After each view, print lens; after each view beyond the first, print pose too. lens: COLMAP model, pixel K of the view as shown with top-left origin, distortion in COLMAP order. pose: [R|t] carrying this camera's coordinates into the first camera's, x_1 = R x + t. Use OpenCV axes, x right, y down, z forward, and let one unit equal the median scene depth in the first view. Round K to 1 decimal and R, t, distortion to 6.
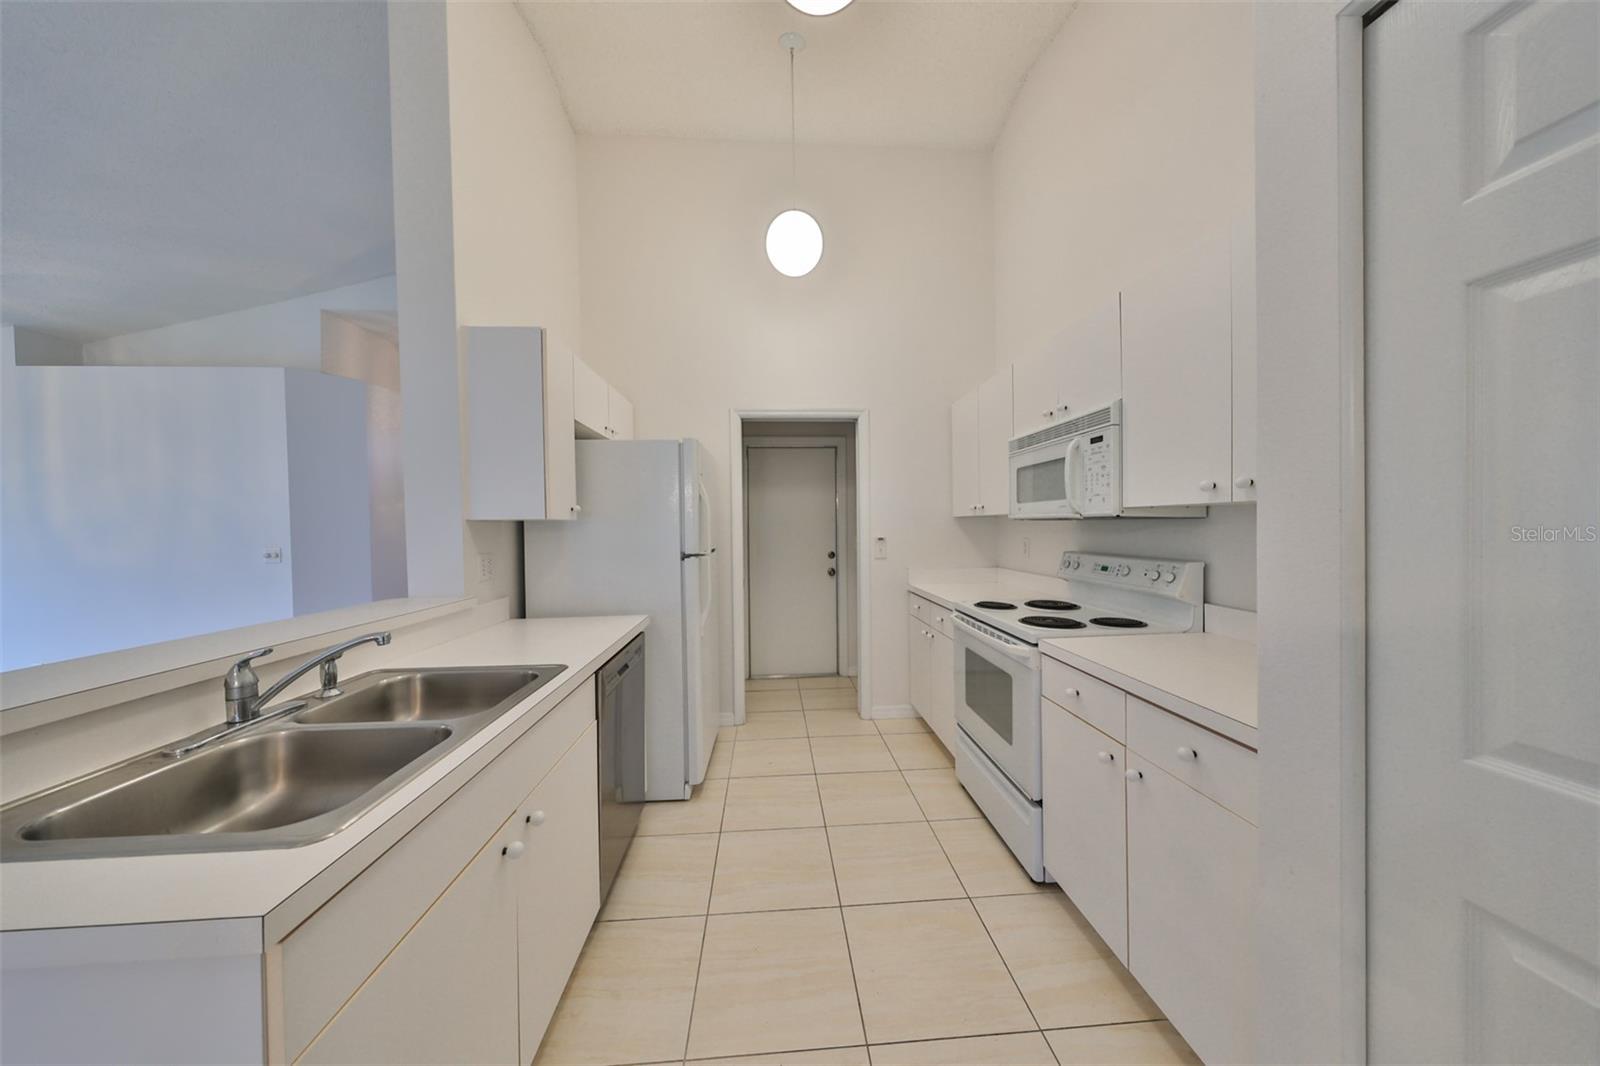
lens RADIAL K [[502.1, 0, 804.2], [0, 502.1, 532.4], [0, 0, 1]] dist [0.000904, -0.000477]
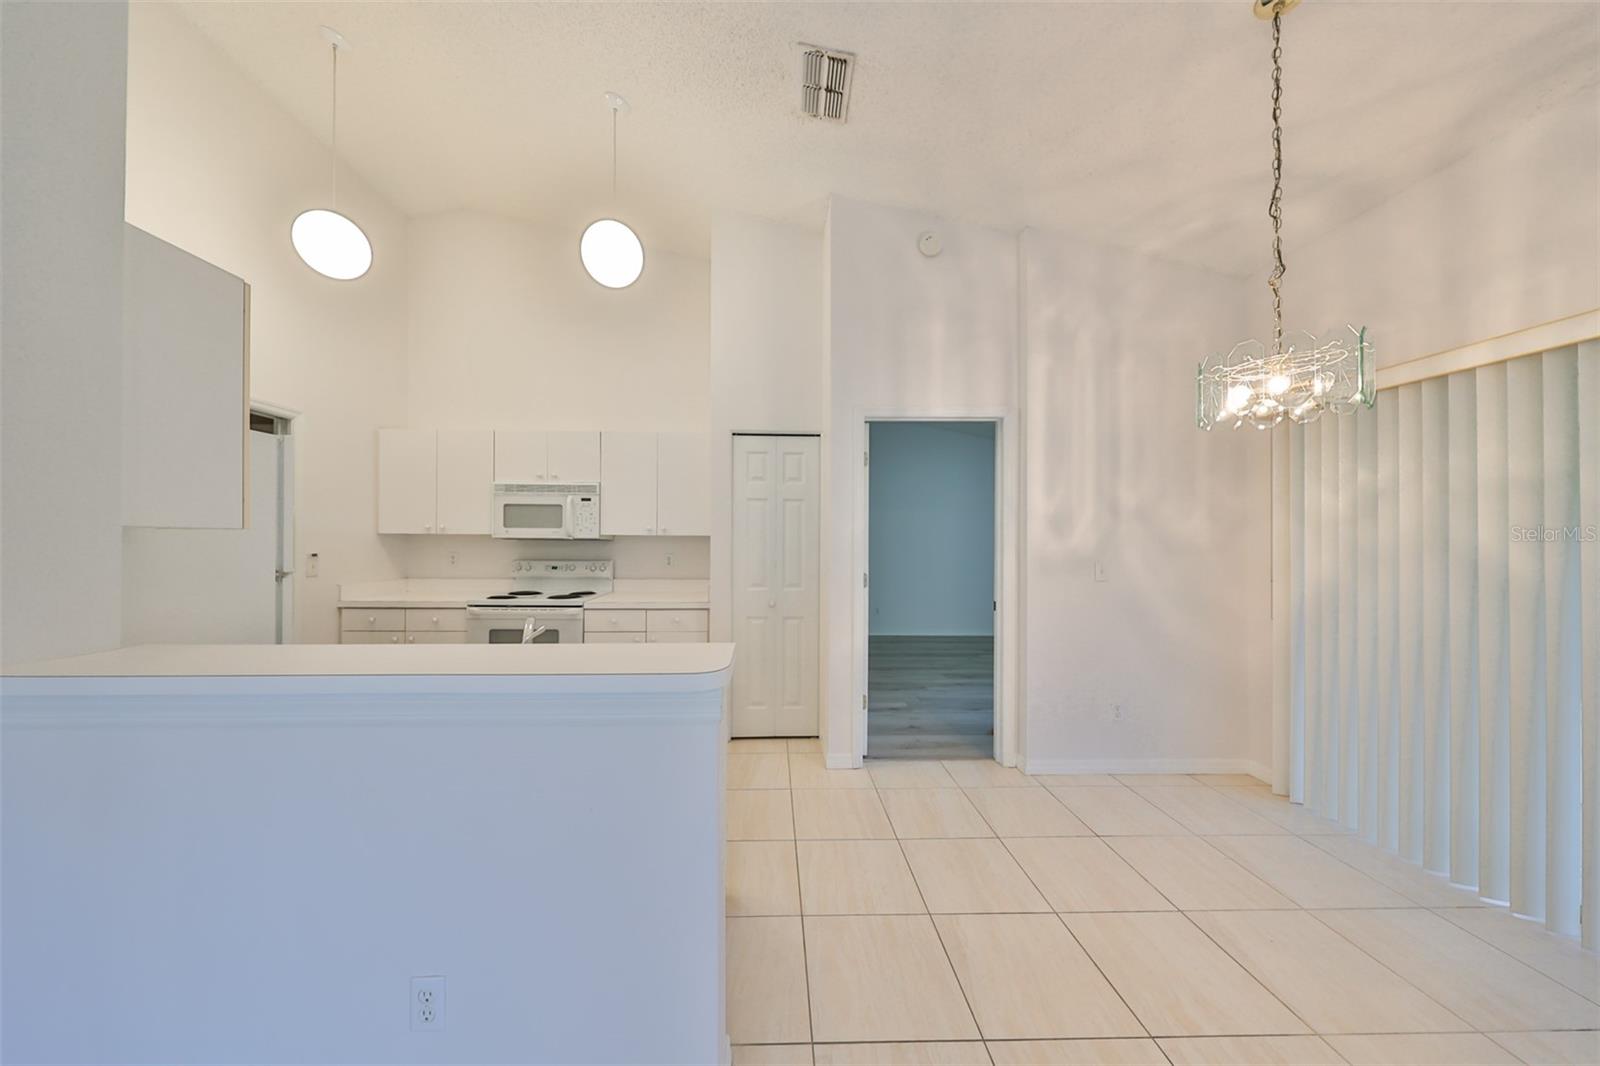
lens RADIAL K [[502.1, 0, 790.5], [0, 502.1, 531.1], [0, 0, 1]] dist [0.000904, -0.000477]
pose [[0.081488, 0.031898, 0.996164, -1.025648], [0.004069, 0.999469, -0.032336, 0.004207], [-0.996666, 0.006688, 0.081315, 0.037729]]
